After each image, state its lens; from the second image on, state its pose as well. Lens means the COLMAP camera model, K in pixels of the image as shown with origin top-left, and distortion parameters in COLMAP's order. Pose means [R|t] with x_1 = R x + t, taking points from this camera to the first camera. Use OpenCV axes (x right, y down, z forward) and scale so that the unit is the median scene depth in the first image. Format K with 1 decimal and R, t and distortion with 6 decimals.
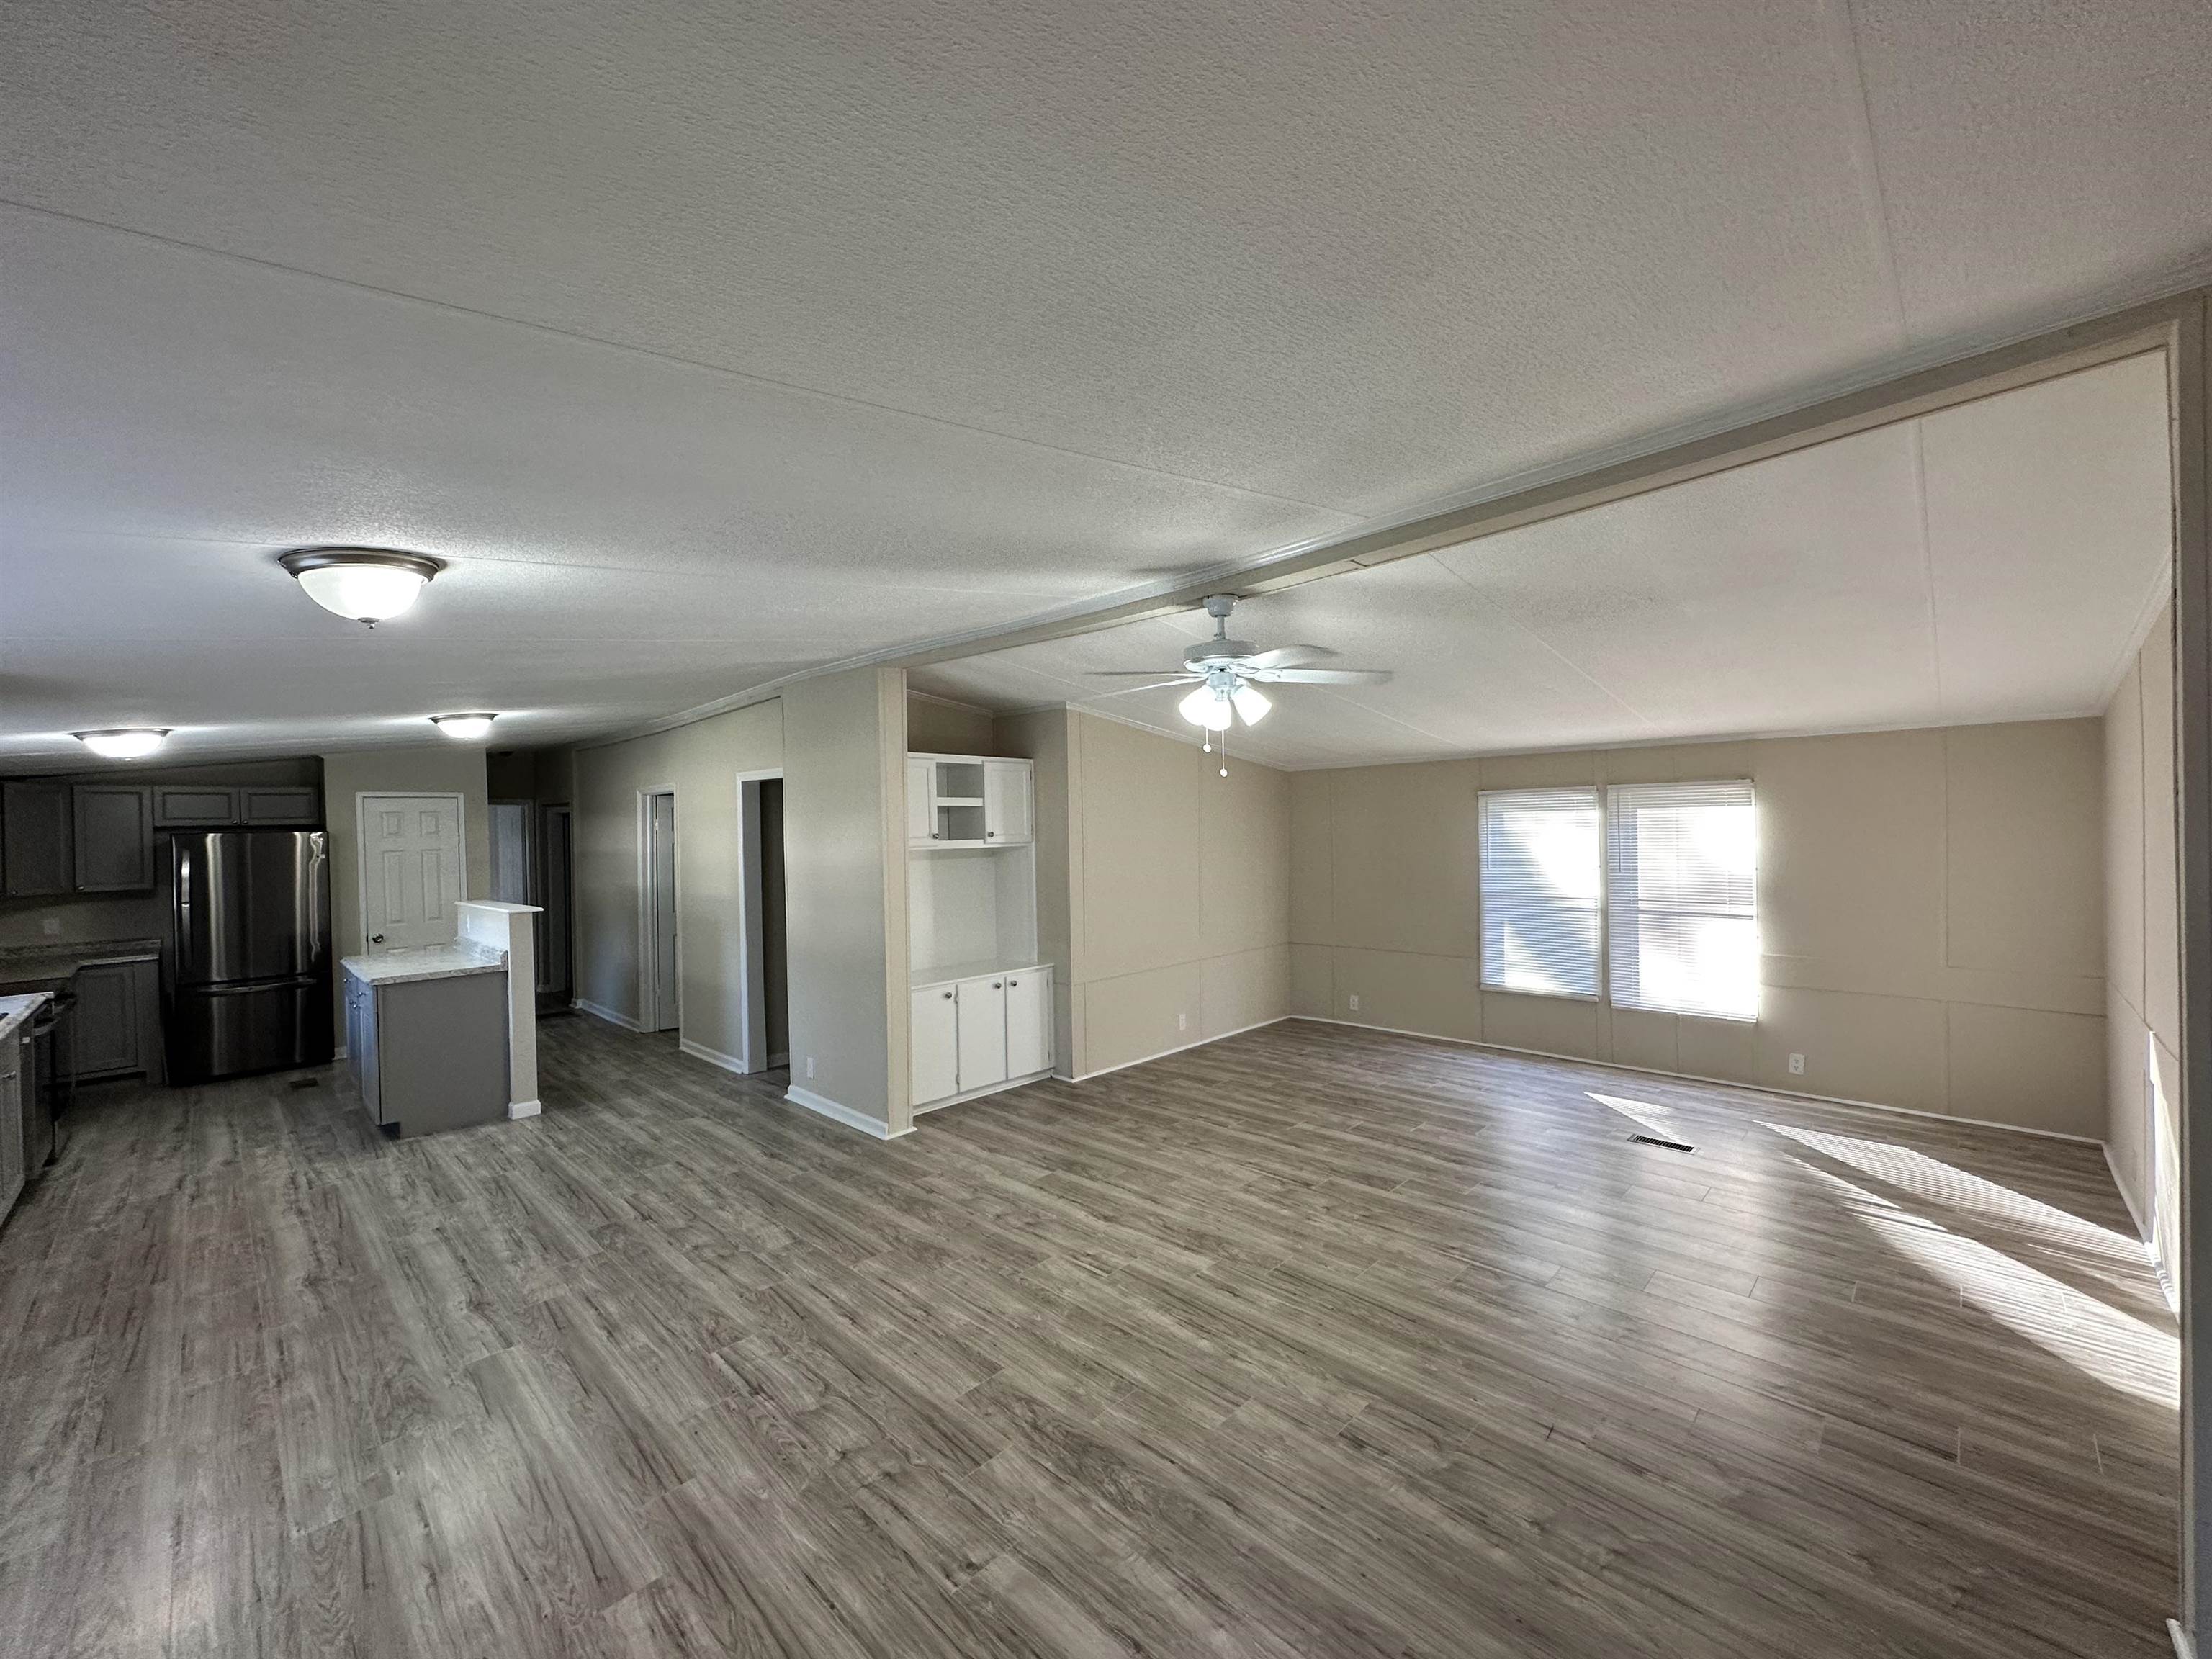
lens RADIAL K [[879.9, 0, 1110.9], [0, 879.9, 828.7], [0, 0, 1]] dist [-0.001128, 0.000543]
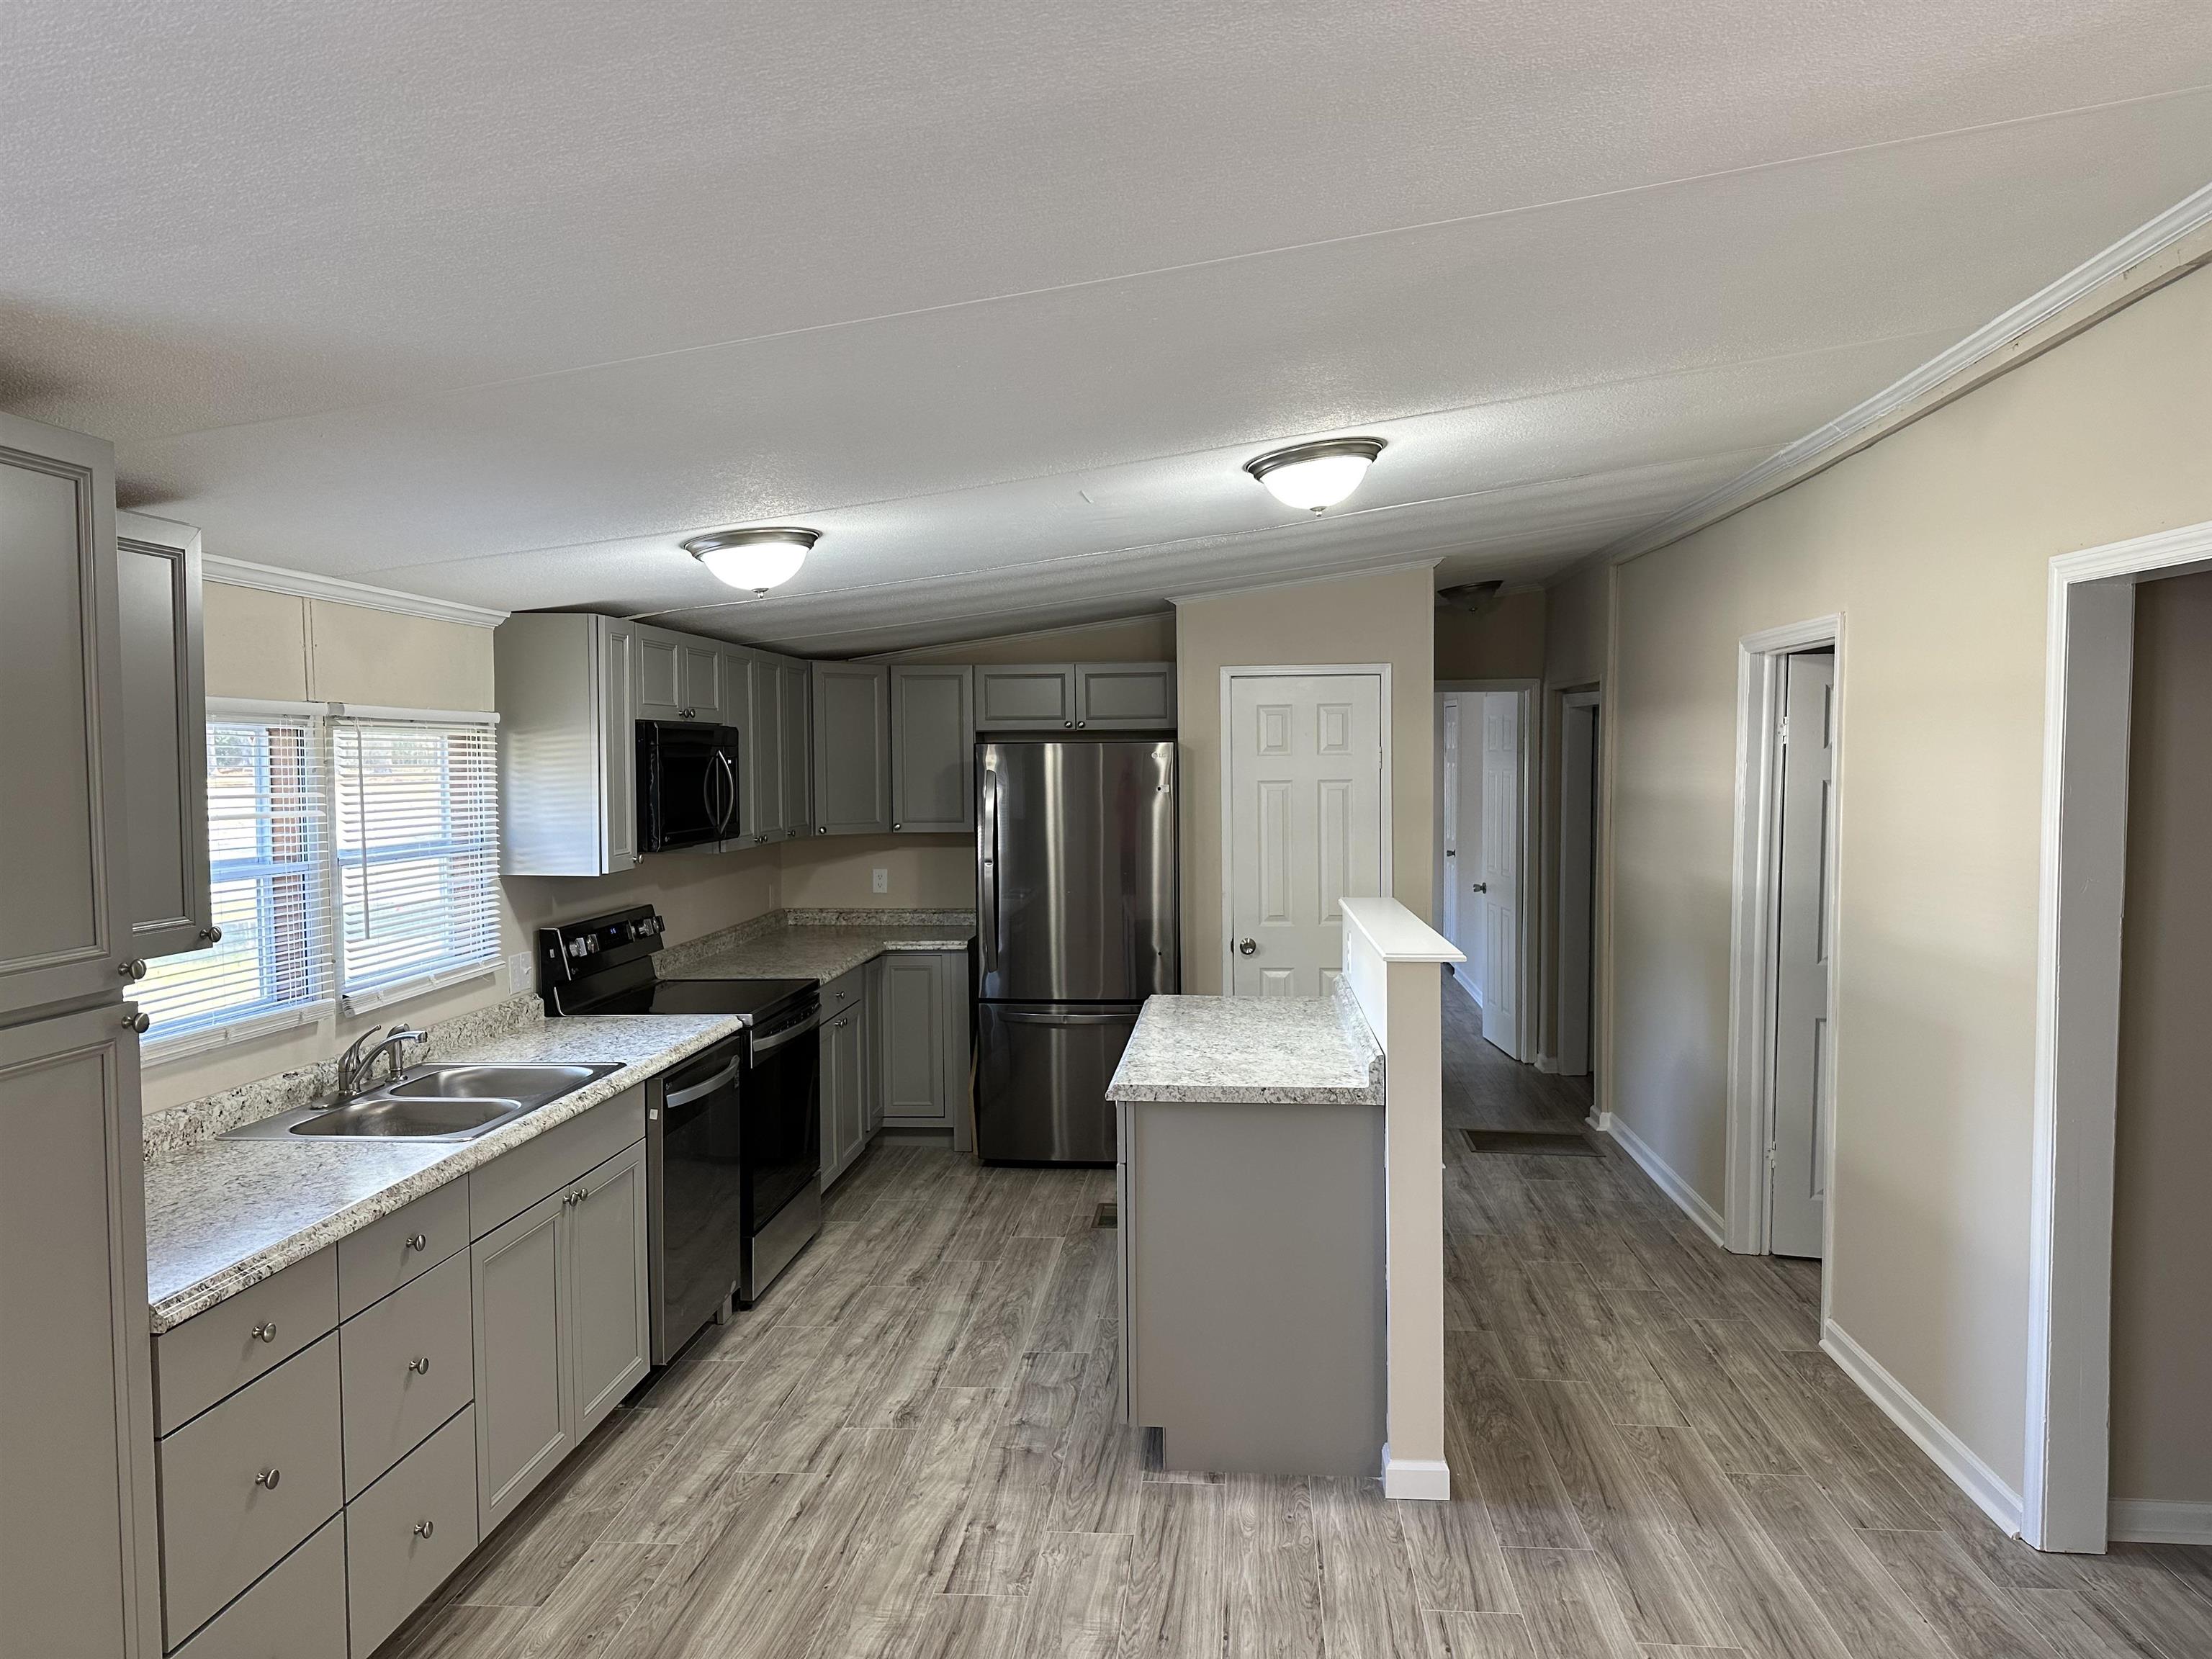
lens RADIAL K [[1534.3, 0, 1098.7], [0, 1534.3, 836.8], [0, 0, 1]] dist [0.150154, -0.279675]
pose [[0.626945, 0.059748, -0.776769, -0.198008], [-0.010910, 0.997630, 0.067931, -0.001931], [0.778987, -0.034115, 0.626111, 0.391277]]
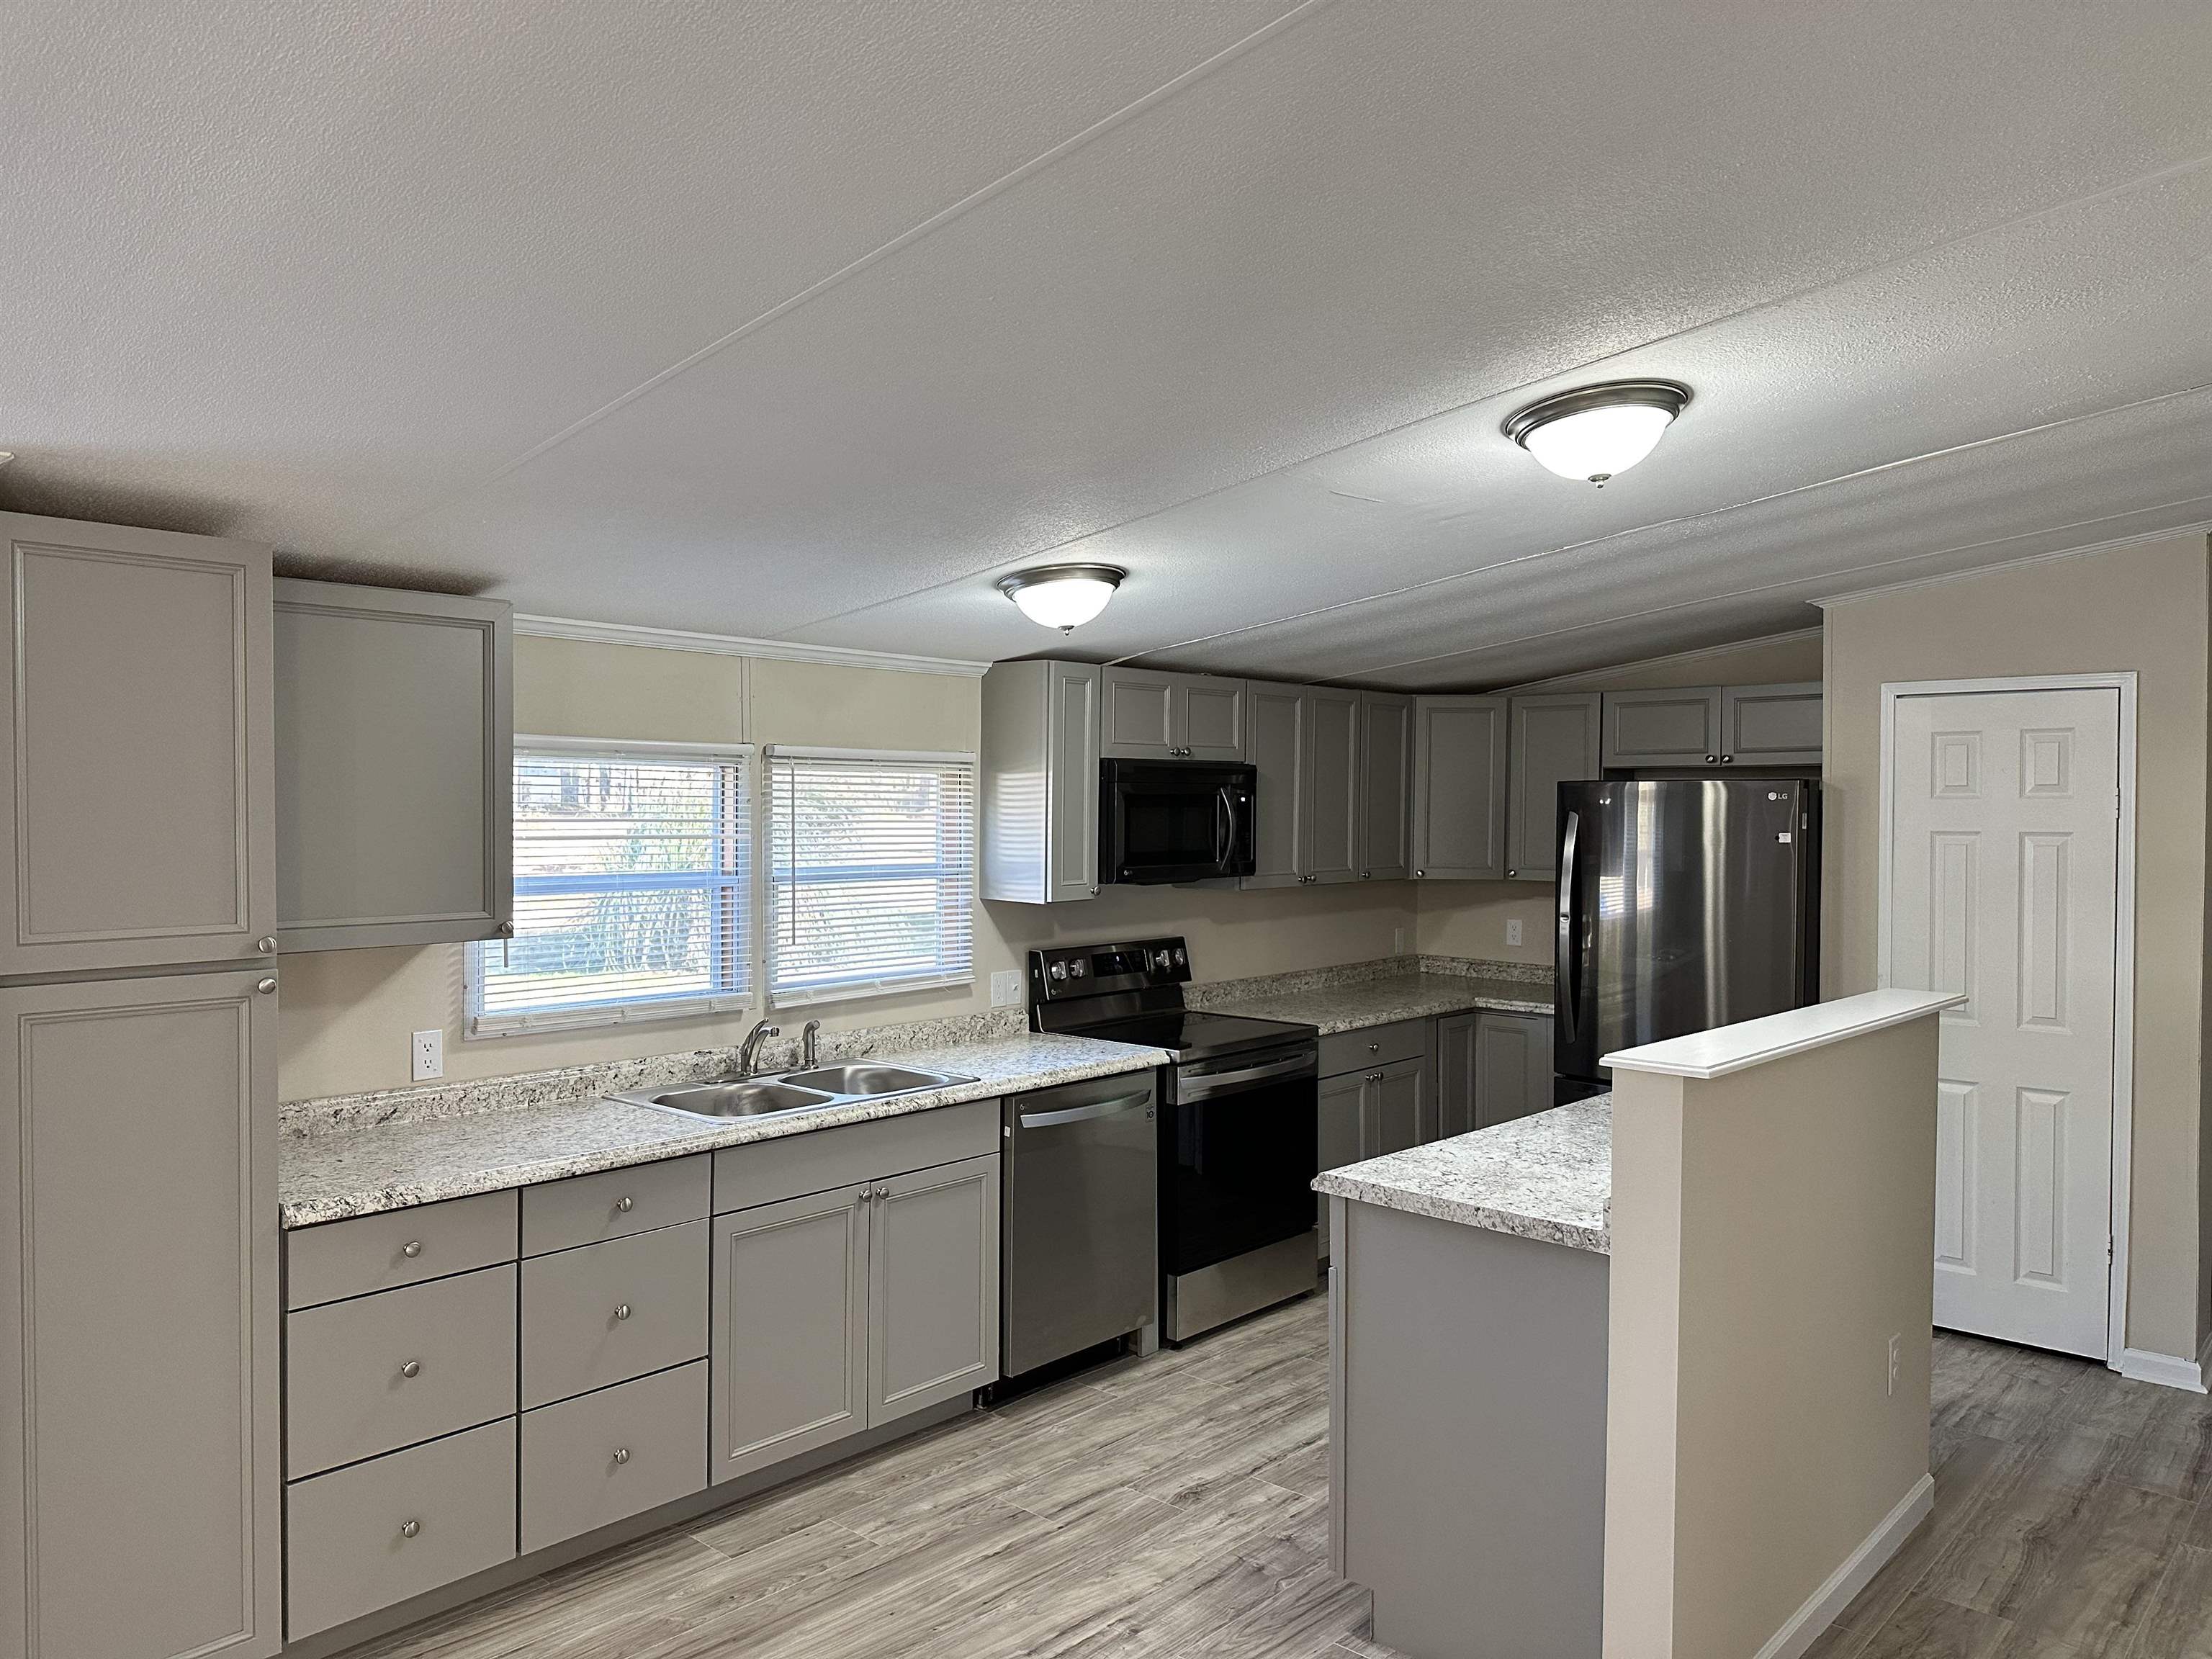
lens RADIAL K [[1534.3, 0, 1098.7], [0, 1534.3, 836.8], [0, 0, 1]] dist [0.150154, -0.279675]
pose [[0.021275, 0.048538, -0.998595, -0.143811], [-0.009992, 0.998781, 0.048334, -0.002690], [0.999724, 0.008950, 0.021734, 0.662666]]
